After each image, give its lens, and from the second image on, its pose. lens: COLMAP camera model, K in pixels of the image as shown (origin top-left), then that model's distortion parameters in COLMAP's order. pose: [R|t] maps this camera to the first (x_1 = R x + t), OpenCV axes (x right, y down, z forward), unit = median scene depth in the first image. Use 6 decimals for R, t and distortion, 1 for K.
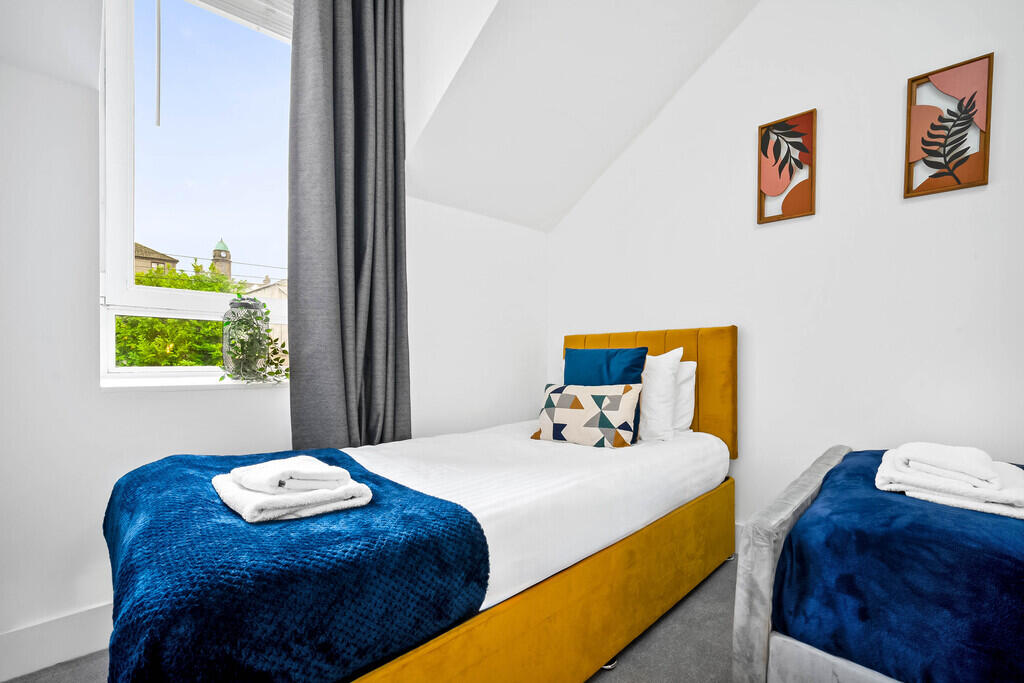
lens RADIAL K [[450.1, 0, 509.2], [0, 450.1, 359.5], [0, 0, 1]] dist [-0.003188, 0.000292]
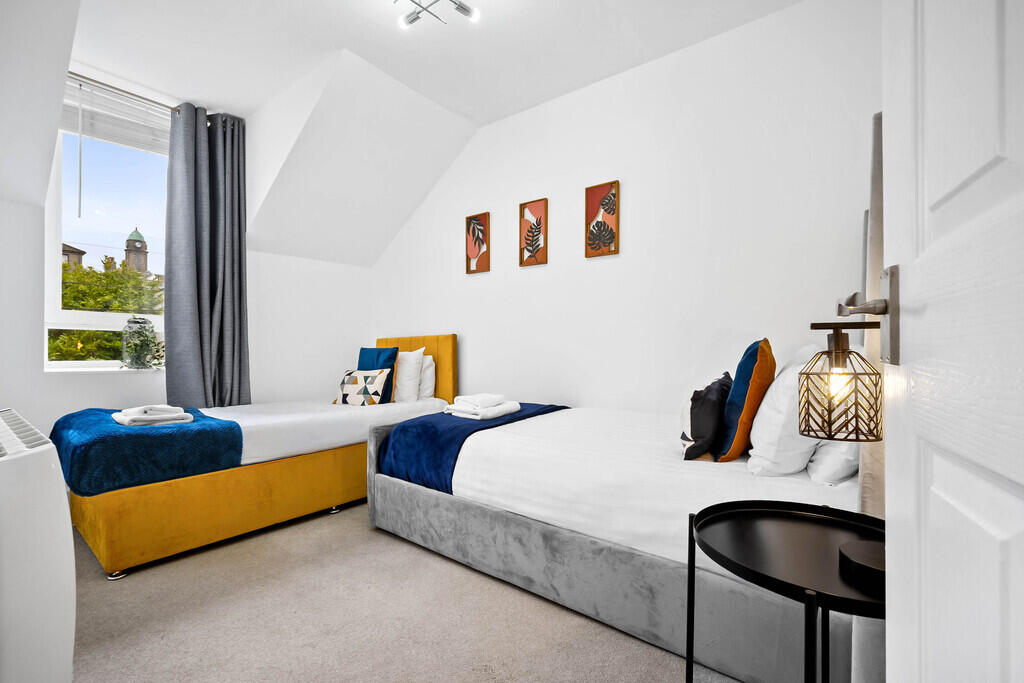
lens RADIAL K [[459.0, 0, 507.6], [0, 459.0, 347.2], [0, 0, 1]] dist [-0.000047, 0.000420]
pose [[0.993859, -0.004342, 0.110572, 0.565714], [0.006246, 0.999838, -0.016885, 0.005034], [-0.110481, 0.017472, 0.993725, -0.805173]]
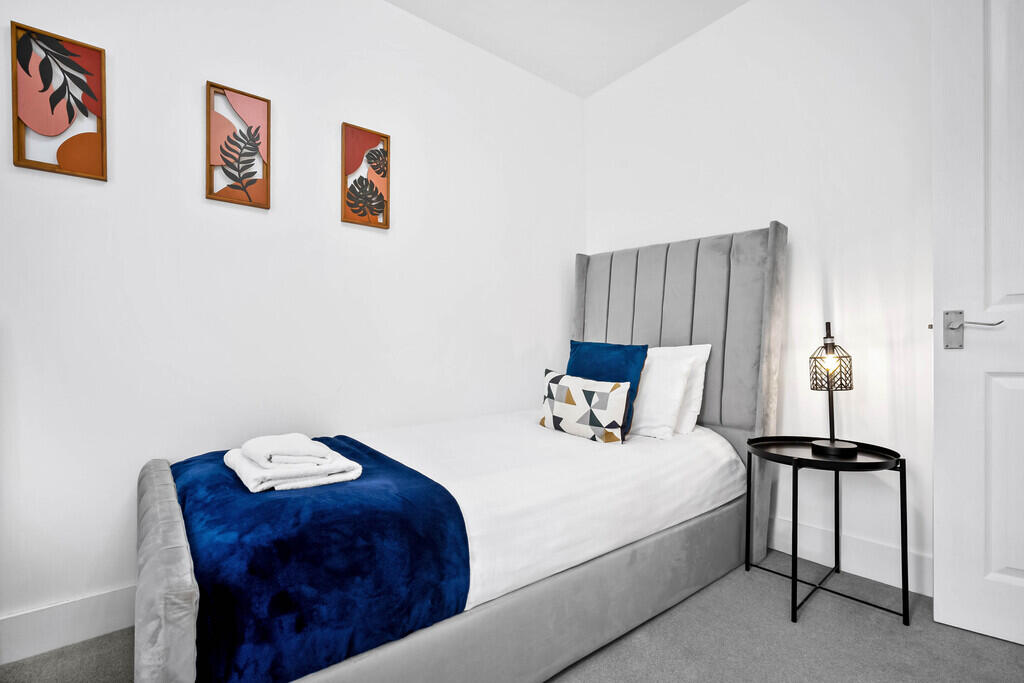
lens RADIAL K [[462.7, 0, 507.9], [0, 462.7, 354.0], [0, 0, 1]] dist [0.000537, 0.000374]
pose [[0.120486, -0.011100, 0.992653, -0.061252], [0.024112, 0.999675, 0.008252, -0.003712], [-0.992422, 0.022941, 0.120714, 0.198064]]
